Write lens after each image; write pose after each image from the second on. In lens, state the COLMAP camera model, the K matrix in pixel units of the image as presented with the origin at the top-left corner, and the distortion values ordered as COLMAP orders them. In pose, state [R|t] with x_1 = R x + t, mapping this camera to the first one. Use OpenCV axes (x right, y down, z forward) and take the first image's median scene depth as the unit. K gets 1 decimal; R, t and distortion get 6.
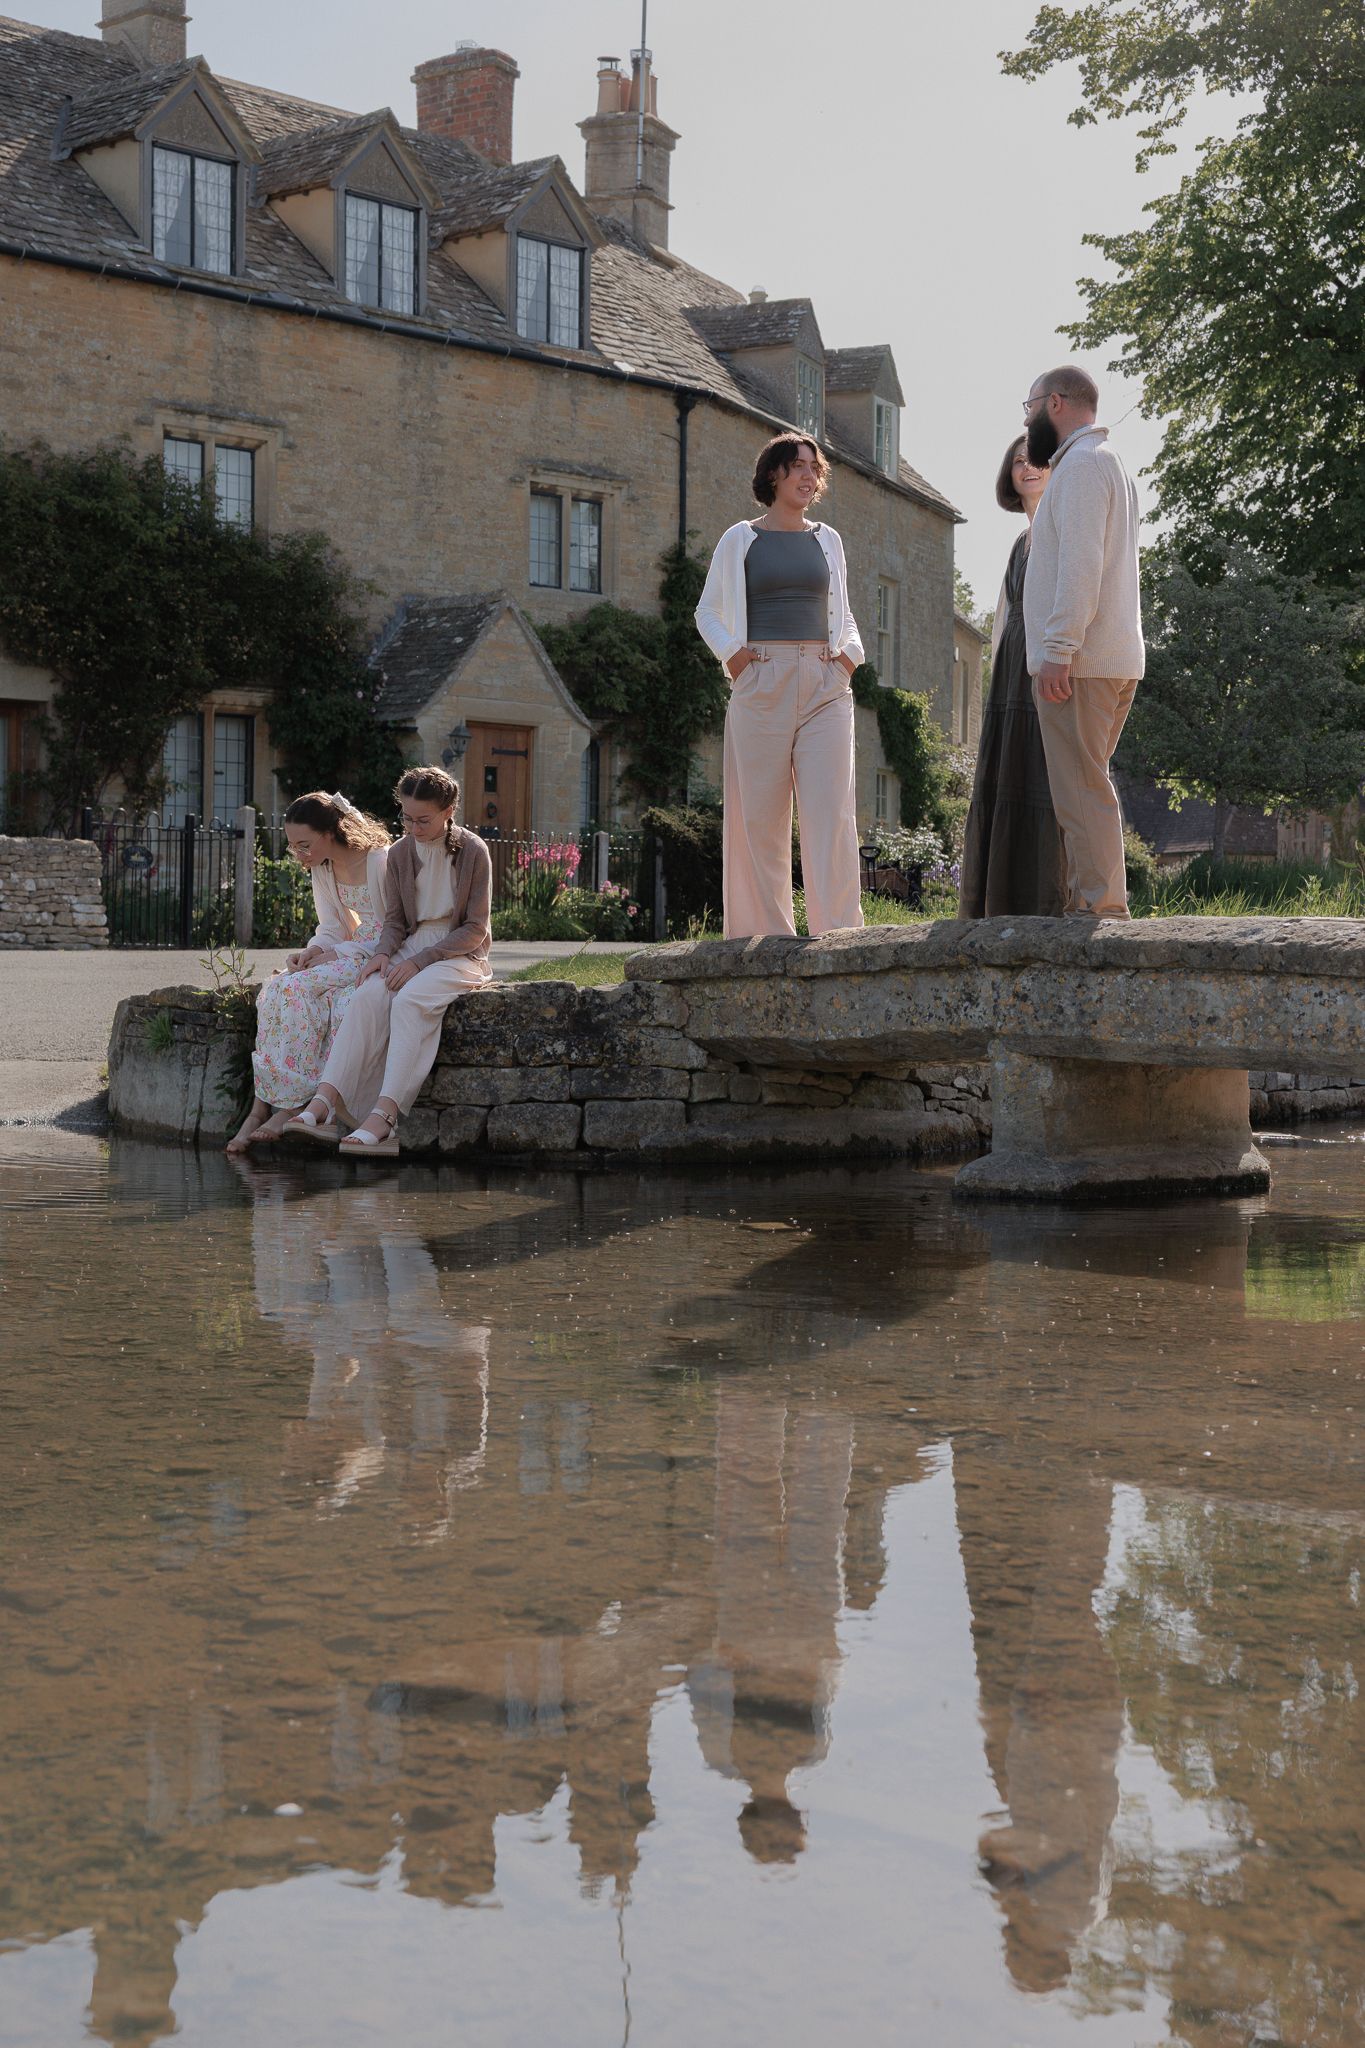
lens RADIAL K [[3031.2, 0, 682.1], [0, 3031.2, 1034.3], [0, 0, 1]] dist [-0.005888, 0.000000]
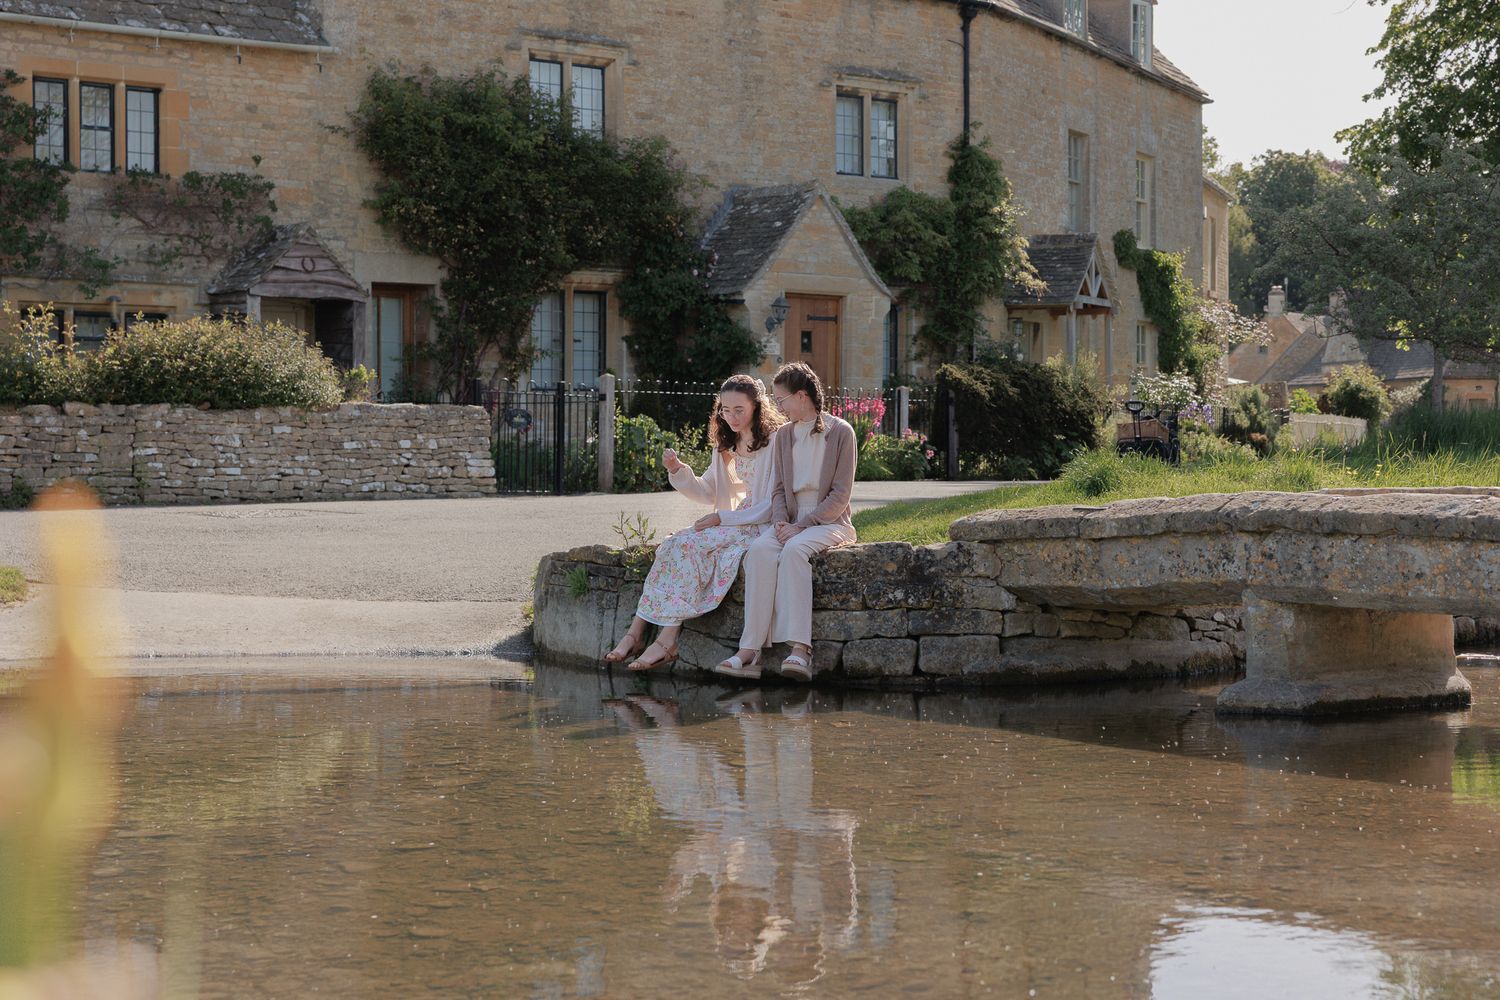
lens RADIAL K [[2683.7, 0, 753.2], [0, 2683.7, 489.4], [0, 0, 1]] dist [0.002025, 0.000000]
pose [[0.996927, -0.011242, -0.077527, -0.005195], [0.009544, 0.999707, -0.022239, -0.005713], [0.077754, 0.021430, 0.996742, -0.045908]]
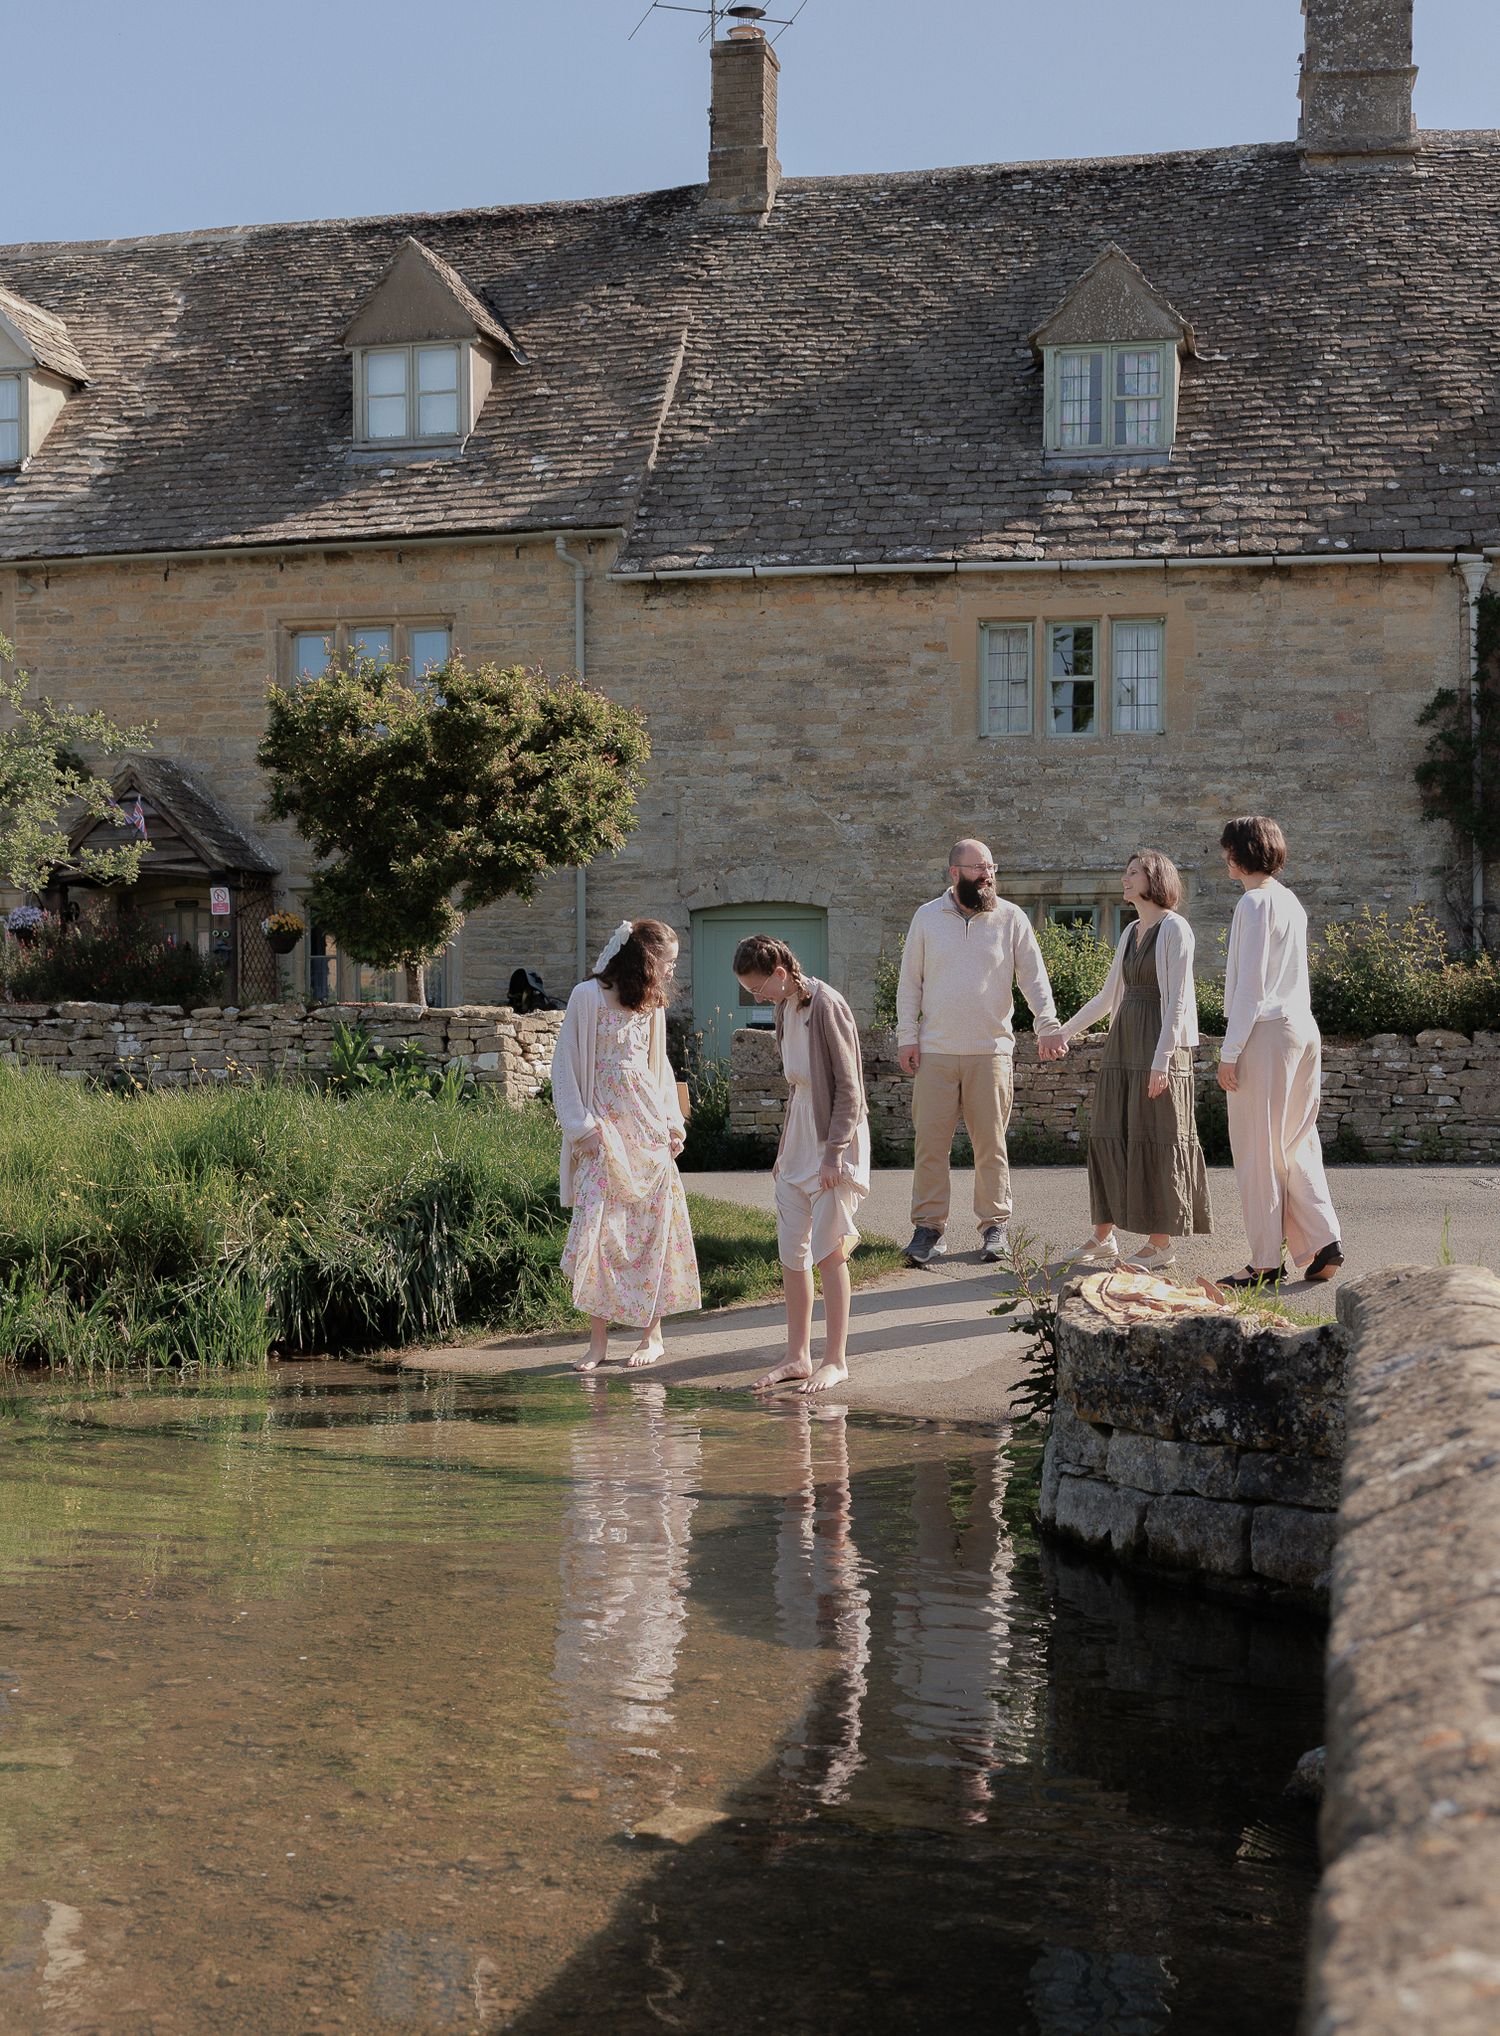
lens RADIAL K [[2717.1, 0, 751.1], [0, 2717.1, 1021.2], [0, 0, 1]] dist [-0.033357, 0.000000]
pose [[0.553553, -0.022254, -0.832517, 0.148966], [-0.024910, 0.998753, -0.043261, -0.020215], [0.832441, 0.044685, 0.552309, 0.219586]]
